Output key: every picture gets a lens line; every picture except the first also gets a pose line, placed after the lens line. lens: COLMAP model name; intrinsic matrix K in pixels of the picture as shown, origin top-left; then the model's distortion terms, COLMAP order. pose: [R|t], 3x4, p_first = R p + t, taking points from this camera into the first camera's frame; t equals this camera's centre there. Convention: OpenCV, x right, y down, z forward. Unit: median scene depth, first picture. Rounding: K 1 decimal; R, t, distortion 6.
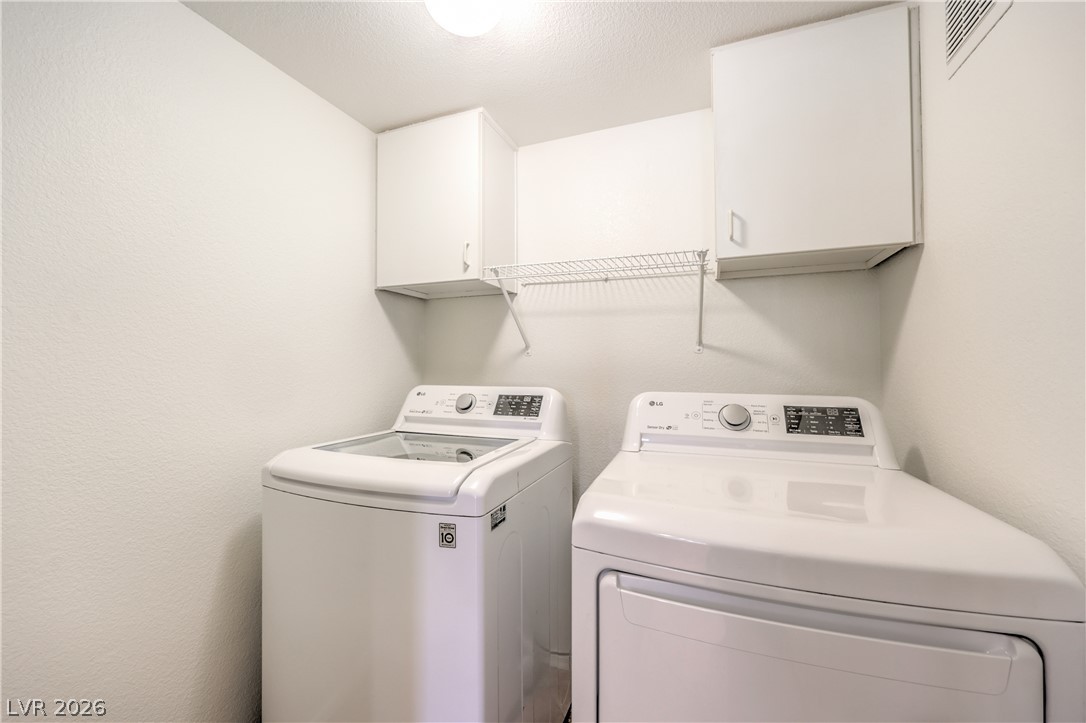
lens RADIAL K [[438.6, 0, 540.0], [0, 438.6, 364.3], [0, 0, 1]] dist [-0.000299, 0.000322]
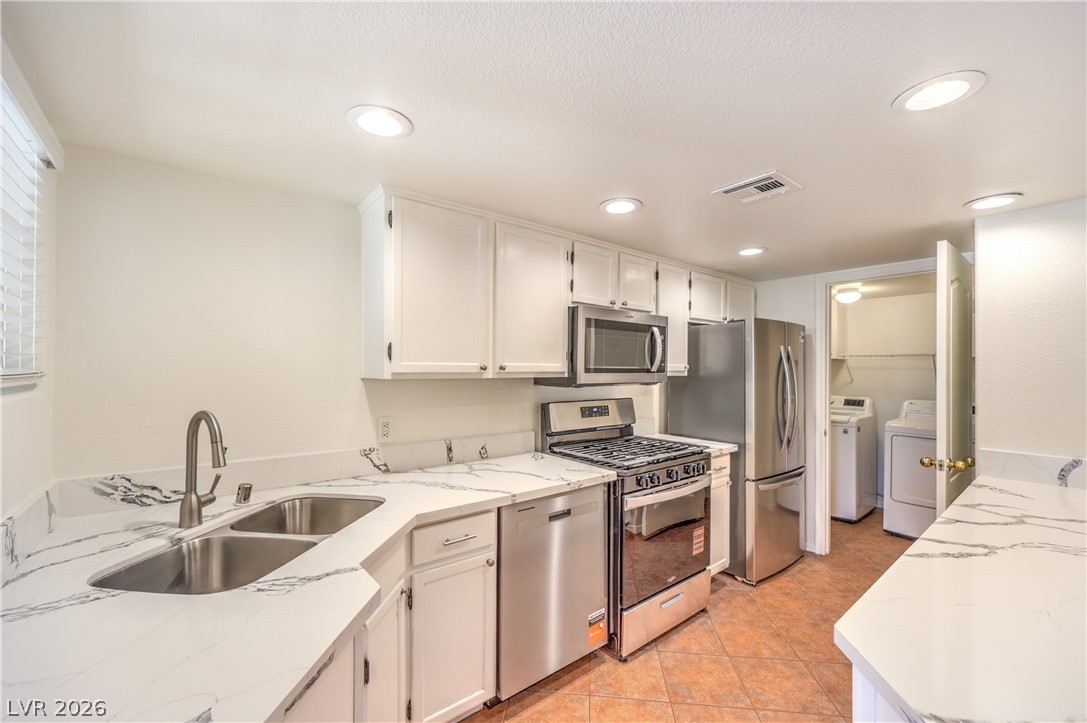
lens RADIAL K [[439.0, 0, 540.5], [0, 439.0, 364.3], [0, 0, 1]] dist [-0.000299, 0.000322]
pose [[0.868159, -0.000900, -0.496285, -0.500325], [-0.003291, 0.999966, -0.007570, -0.162139], [0.496275, 0.008205, 0.868127, -3.124238]]
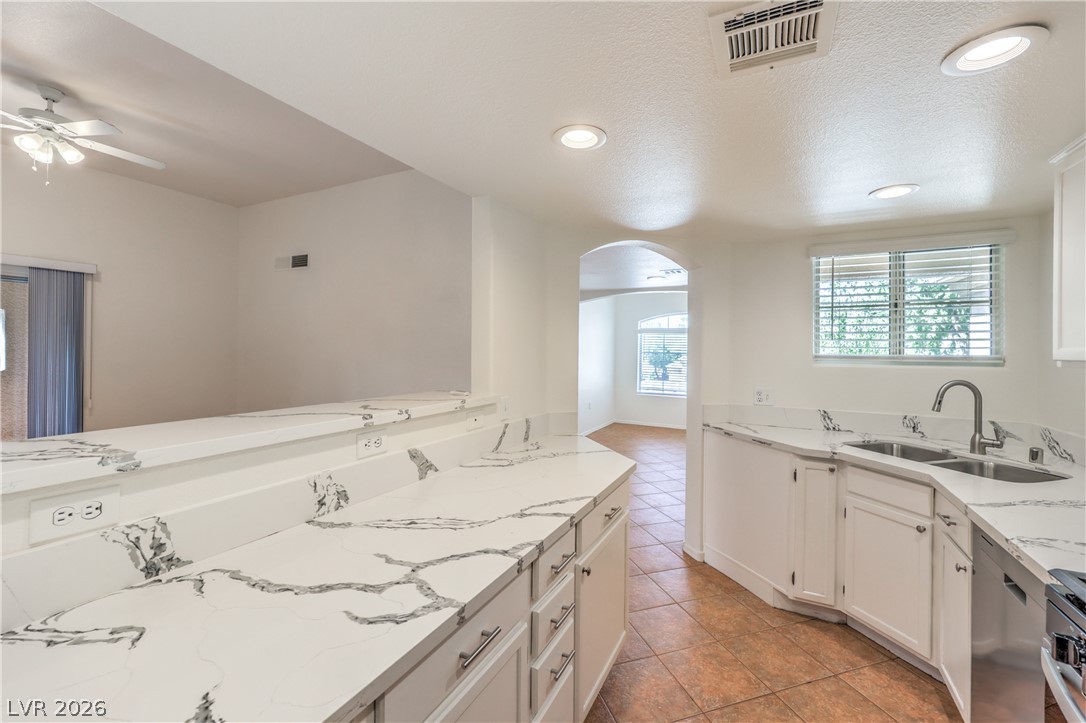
lens RADIAL K [[443.9, 0, 548.7], [0, 443.9, 351.4], [0, 0, 1]] dist [-0.000860, 0.000111]
pose [[-0.995018, -0.009574, 0.099240, -0.284652], [-0.009623, 0.999954, -0.000012, -0.153493], [-0.099235, -0.000967, -0.995064, -0.702325]]
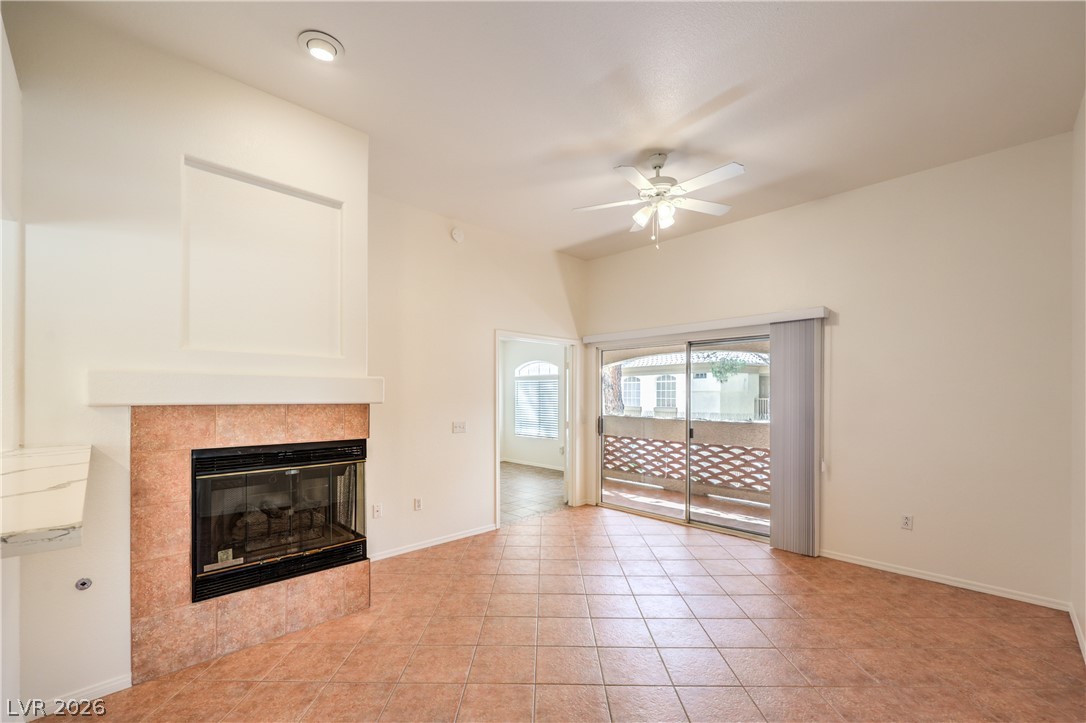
lens RADIAL K [[456.0, 0, 544.6], [0, 456.0, 393.8], [0, 0, 1]] dist [0.000583, 0.000118]
pose [[0.402816, 0.009312, 0.915234, 0.008224], [-0.008966, 0.999940, -0.006228, -0.170087], [-0.915237, -0.005698, 0.402875, -3.337285]]
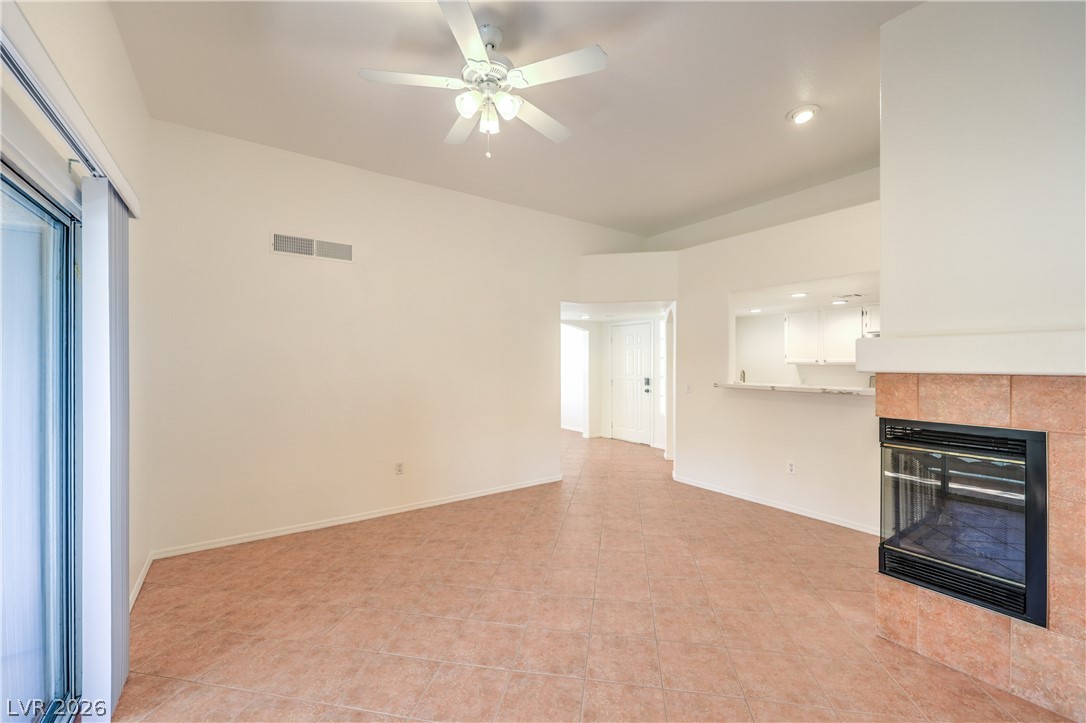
lens RADIAL K [[428.9, 0, 543.0], [0, 428.9, 361.5], [0, 0, 1]] dist [-0.001104, -0.000113]
pose [[-0.553636, 0.004668, -0.832746, 4.084057], [0.009244, 0.999957, -0.000541, -0.180135], [0.832708, -0.007997, -0.553655, -1.679812]]
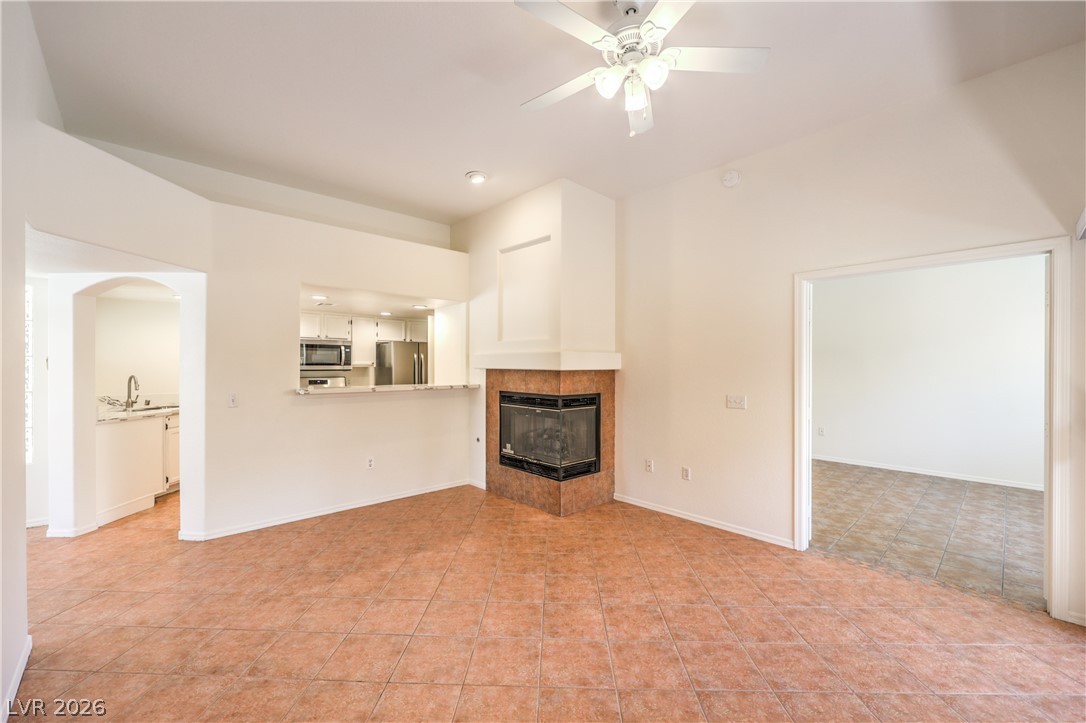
lens RADIAL K [[438.6, 0, 540.0], [0, 438.6, 364.3], [0, 0, 1]] dist [-0.000299, 0.000322]
pose [[0.899451, 0.005428, -0.436988, 3.129005], [-0.003856, 0.999983, 0.004484, -0.182529], [0.437005, -0.002348, 0.899456, -4.493274]]
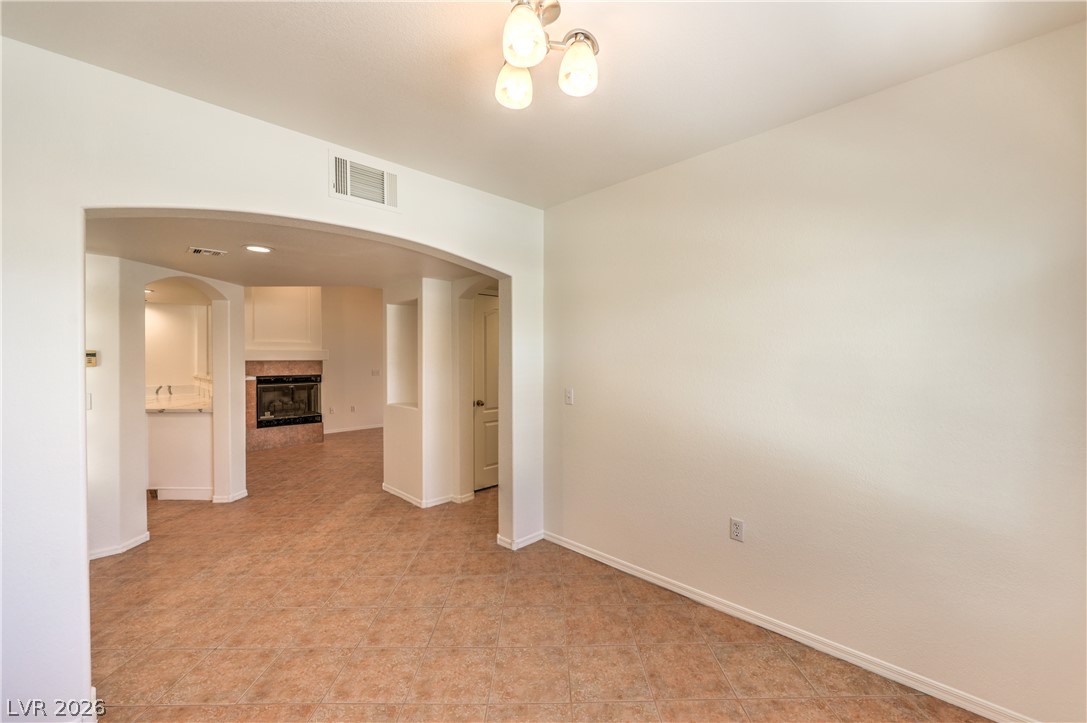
lens RADIAL K [[434.6, 0, 542.3], [0, 434.6, 354.6], [0, 0, 1]] dist [0.000269, 0.000088]
pose [[0.409674, 0.006793, 0.912207, -2.236271], [-0.002695, 0.999977, -0.006236, -0.173670], [-0.912228, 0.000097, 0.409683, -6.558780]]
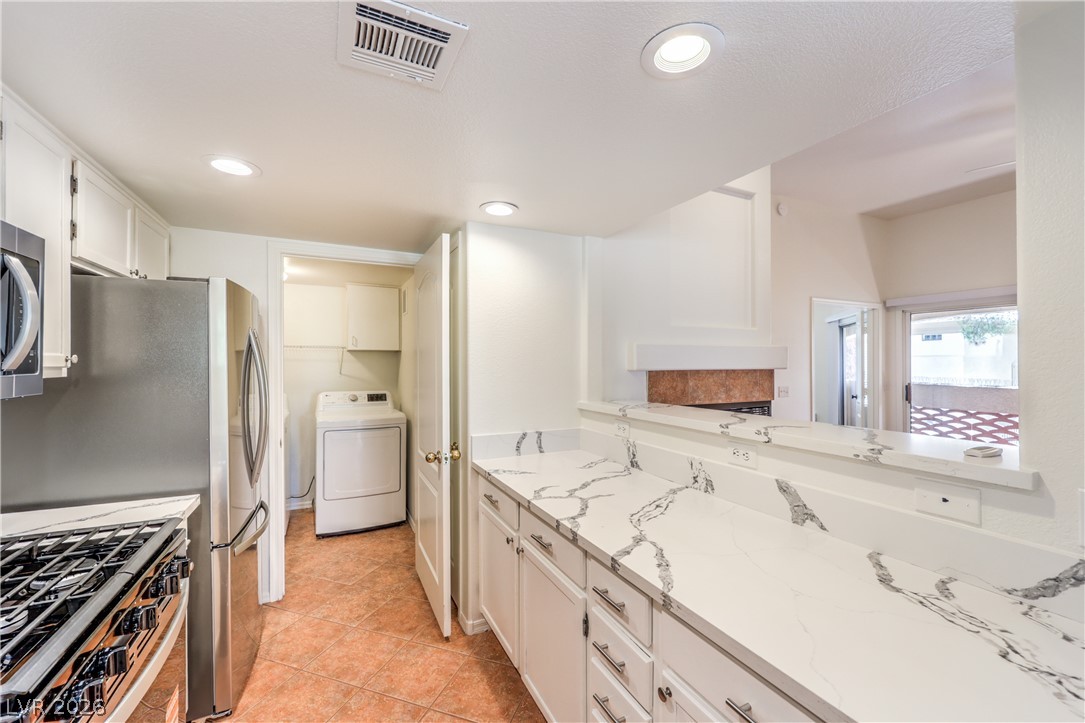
lens RADIAL K [[439.2, 0, 542.5], [0, 439.2, 361.5], [0, 0, 1]] dist [-0.006969, -0.000131]
pose [[0.678633, 0.002282, 0.734474, -1.010104], [-0.004858, 0.999987, 0.001381, -0.168132], [-0.734461, -0.004506, 0.678636, -2.274865]]
